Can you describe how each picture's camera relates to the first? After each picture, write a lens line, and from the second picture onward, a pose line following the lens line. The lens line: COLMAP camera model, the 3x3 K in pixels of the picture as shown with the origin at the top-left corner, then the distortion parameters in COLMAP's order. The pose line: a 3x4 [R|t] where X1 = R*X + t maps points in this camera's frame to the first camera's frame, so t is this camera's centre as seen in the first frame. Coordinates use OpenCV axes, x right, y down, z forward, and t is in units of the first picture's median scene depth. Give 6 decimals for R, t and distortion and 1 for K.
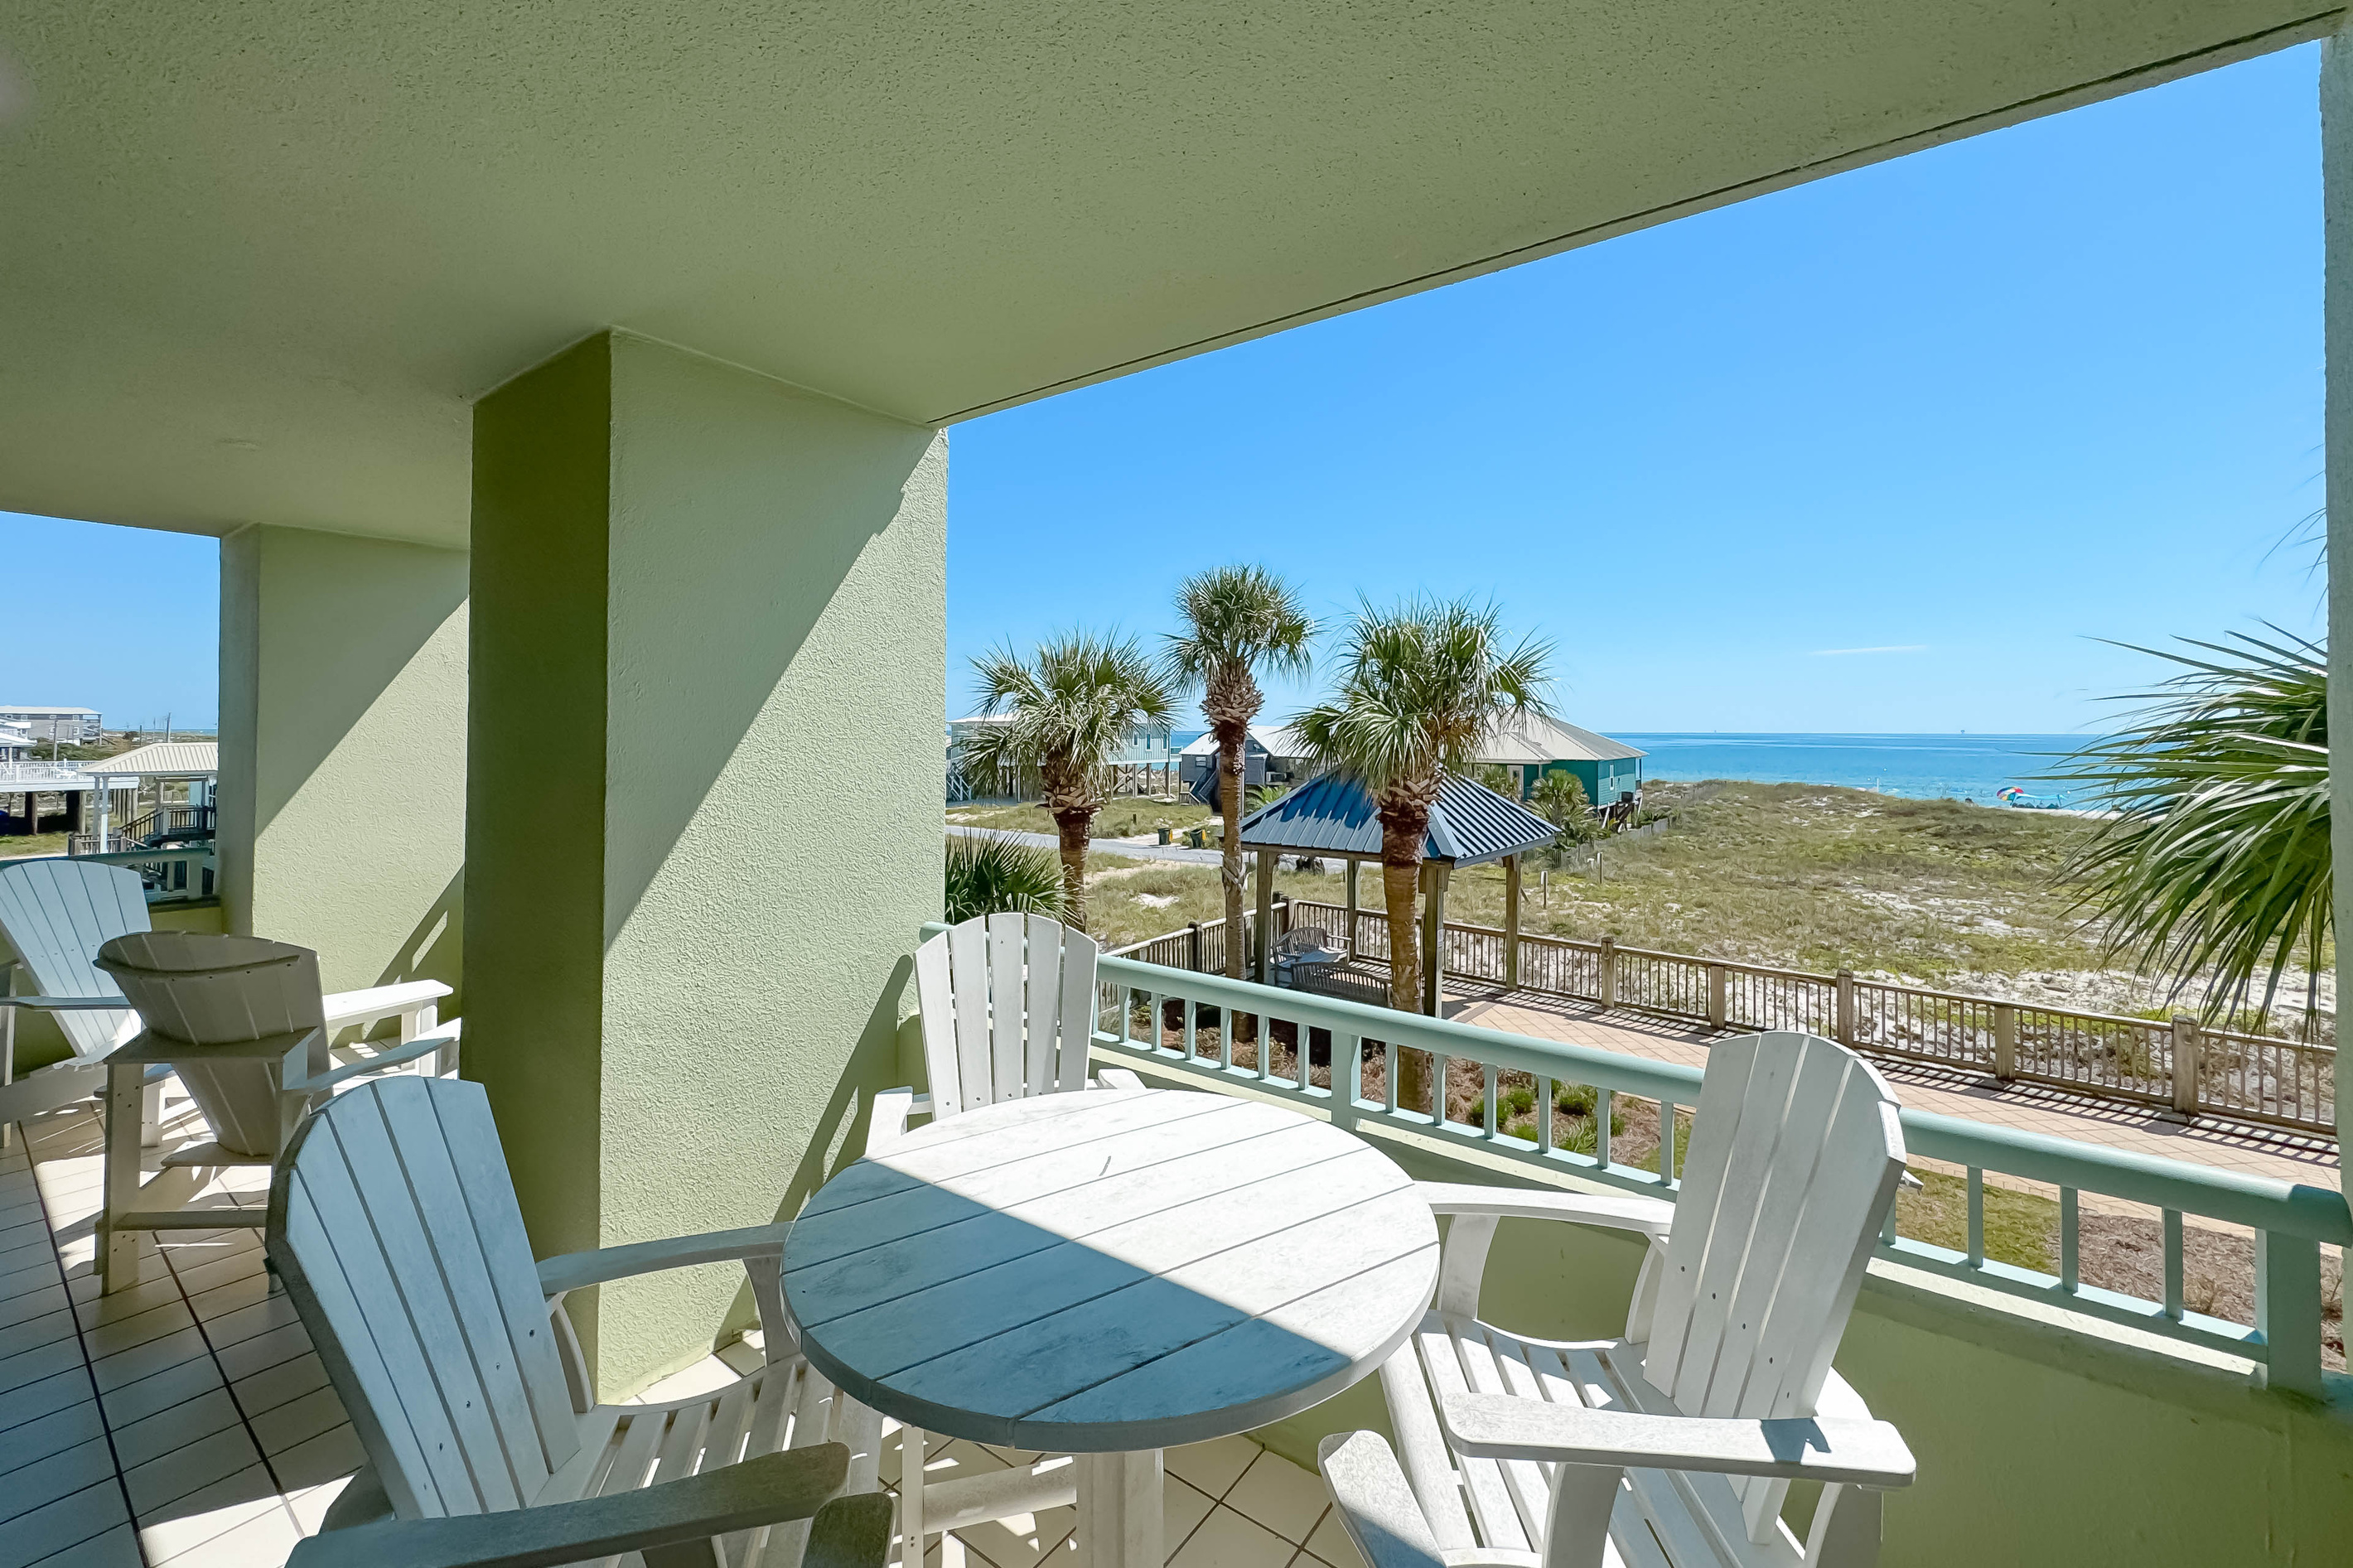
lens RADIAL K [[945.9, 0, 1180.7], [0, 945.9, 712.4], [0, 0, 1]] dist [-0.000832, -0.000305]
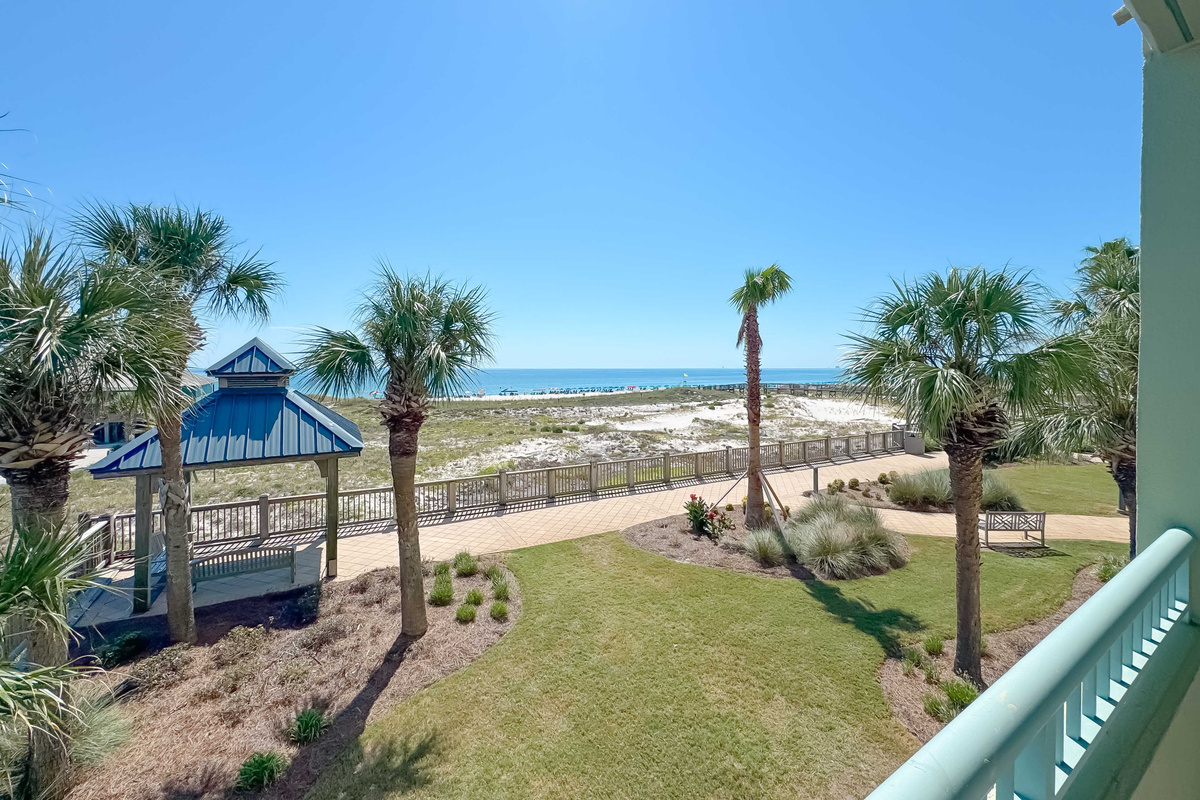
lens RADIAL K [[479.2, 0, 598.8], [0, 479.2, 371.0], [0, 0, 1]] dist [0.000301, 0.000072]
pose [[0.359197, -0.010745, 0.933200, -0.115980], [-0.013682, 0.999766, 0.016778, 0.005055], [-0.933162, -0.018794, 0.358966, 0.150768]]
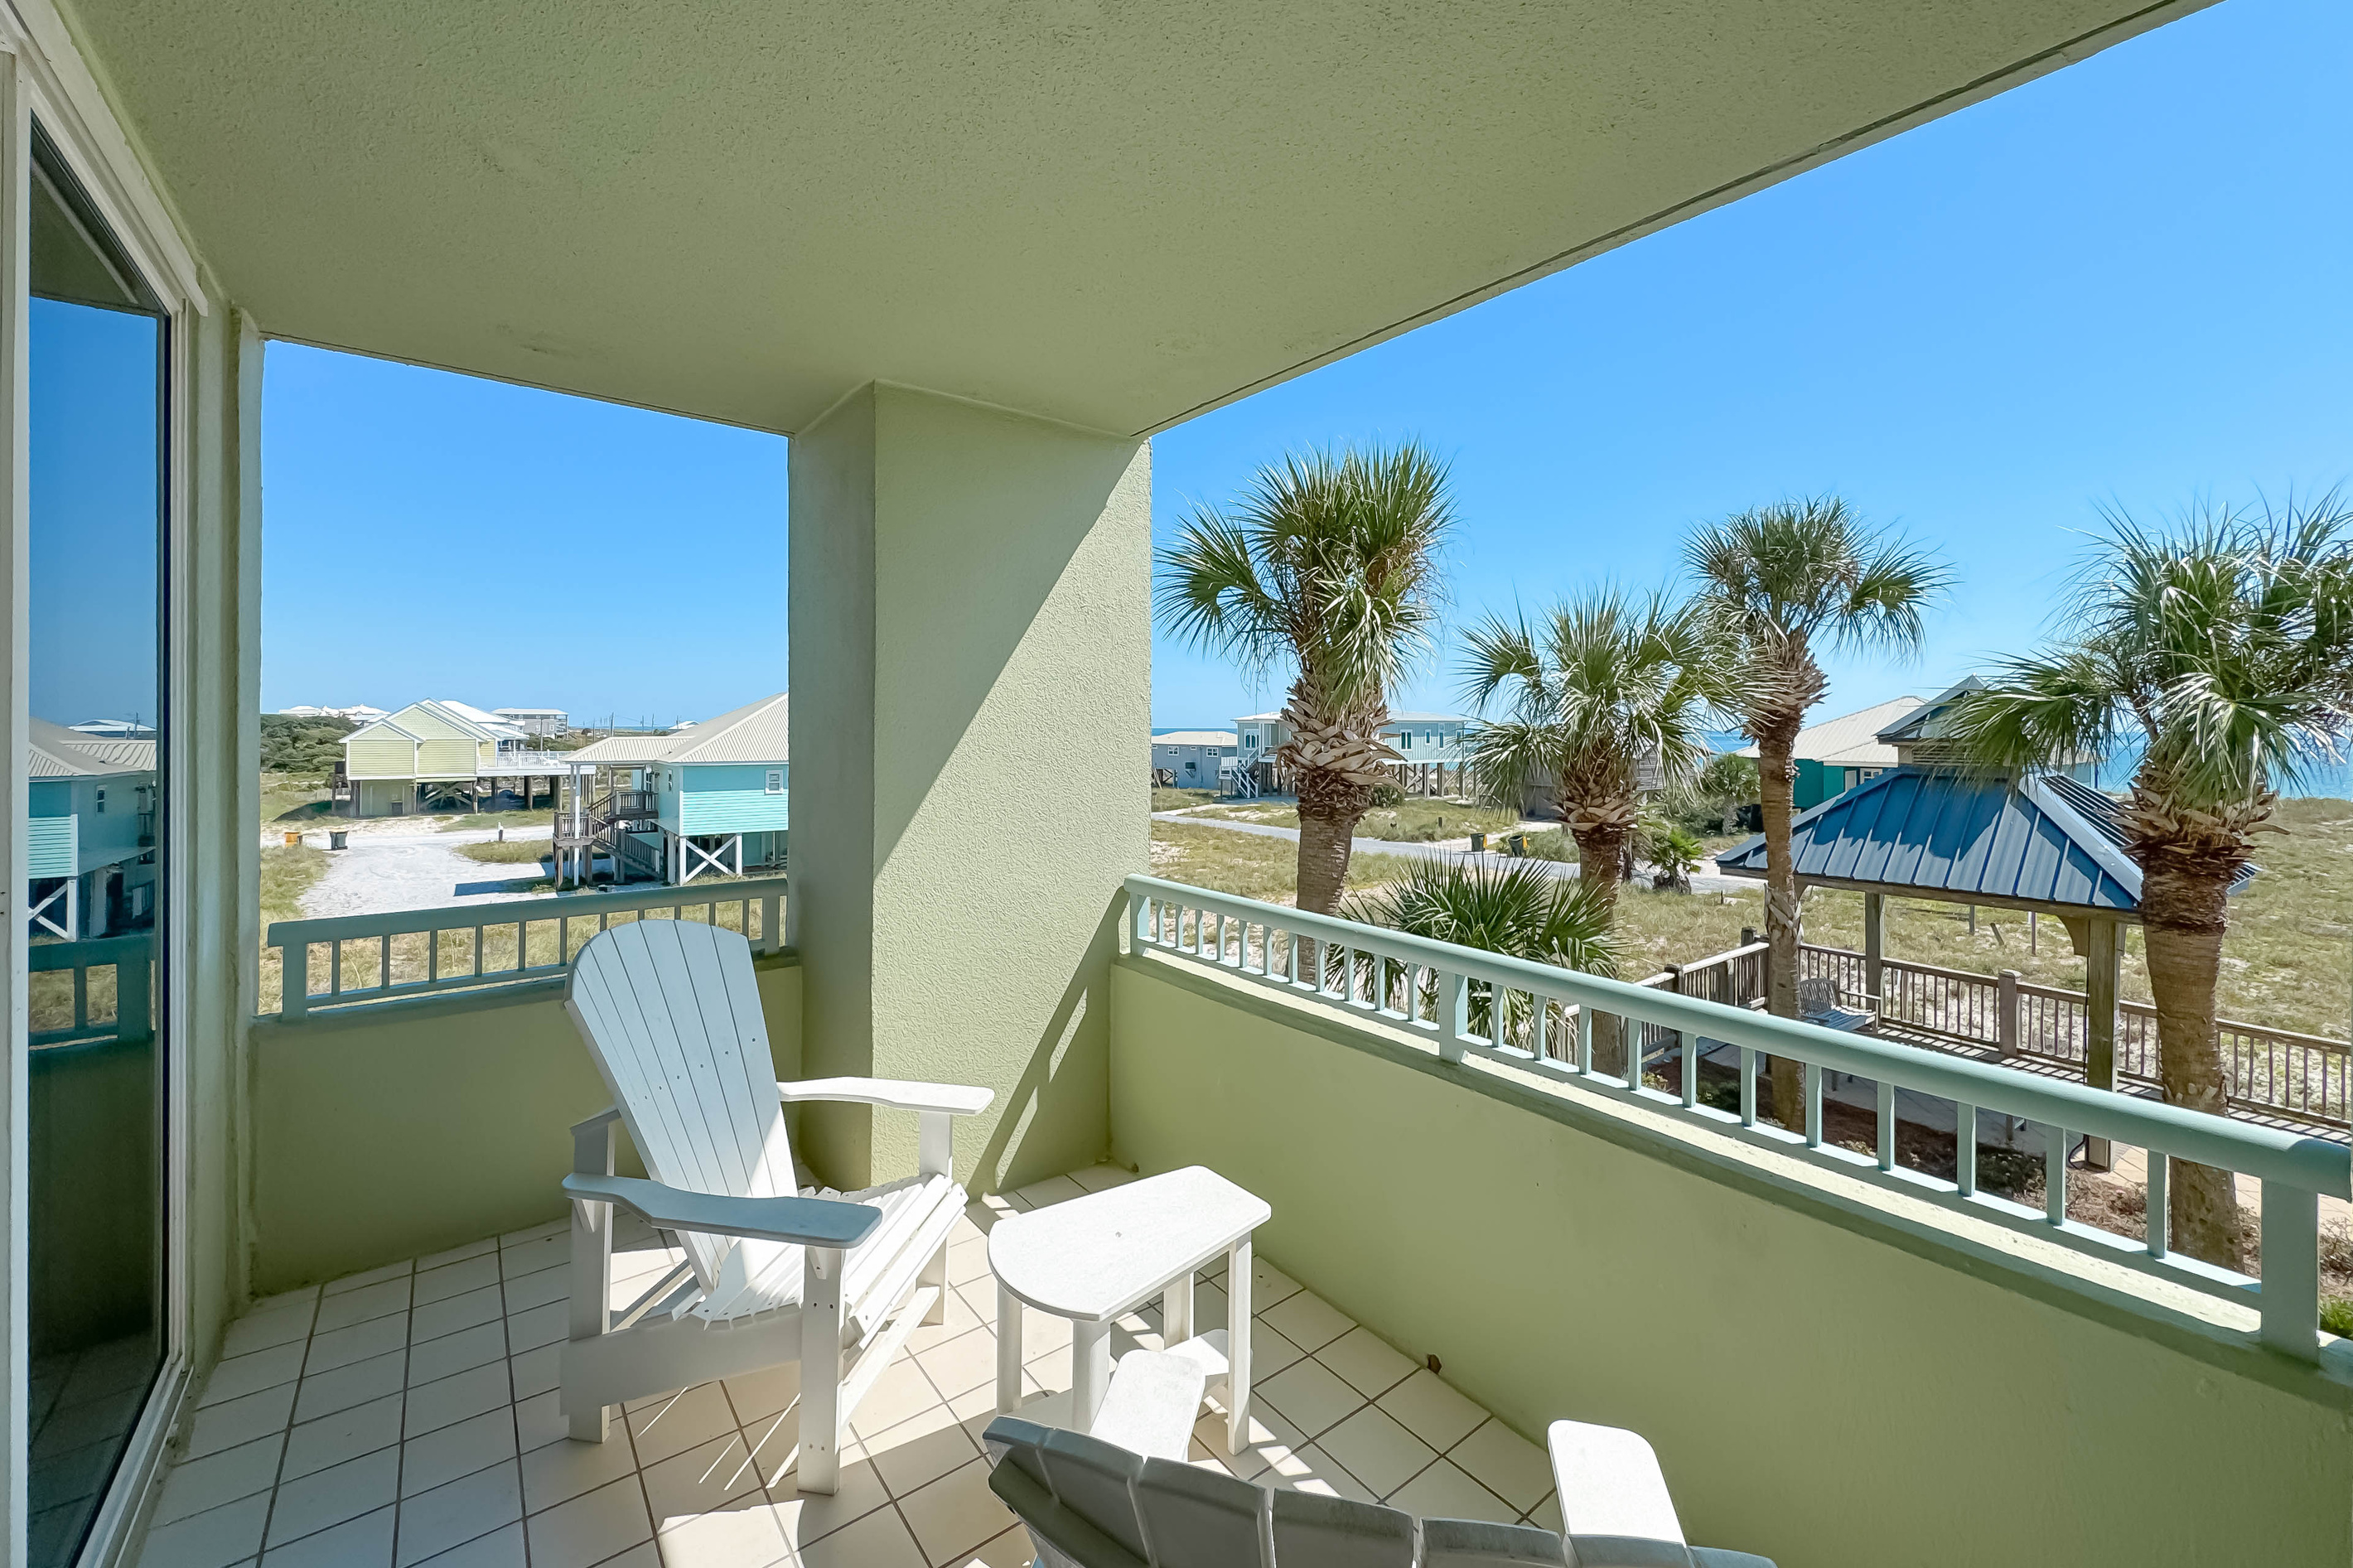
lens RADIAL K [[939.5, 0, 1174.1], [0, 939.5, 727.1], [0, 0, 1]] dist [0.000301, 0.000072]
pose [[0.961567, 0.000789, -0.274570, -0.085508], [0.004040, 0.999847, 0.017021, 0.002994], [0.274542, -0.017476, 0.961416, 0.062861]]
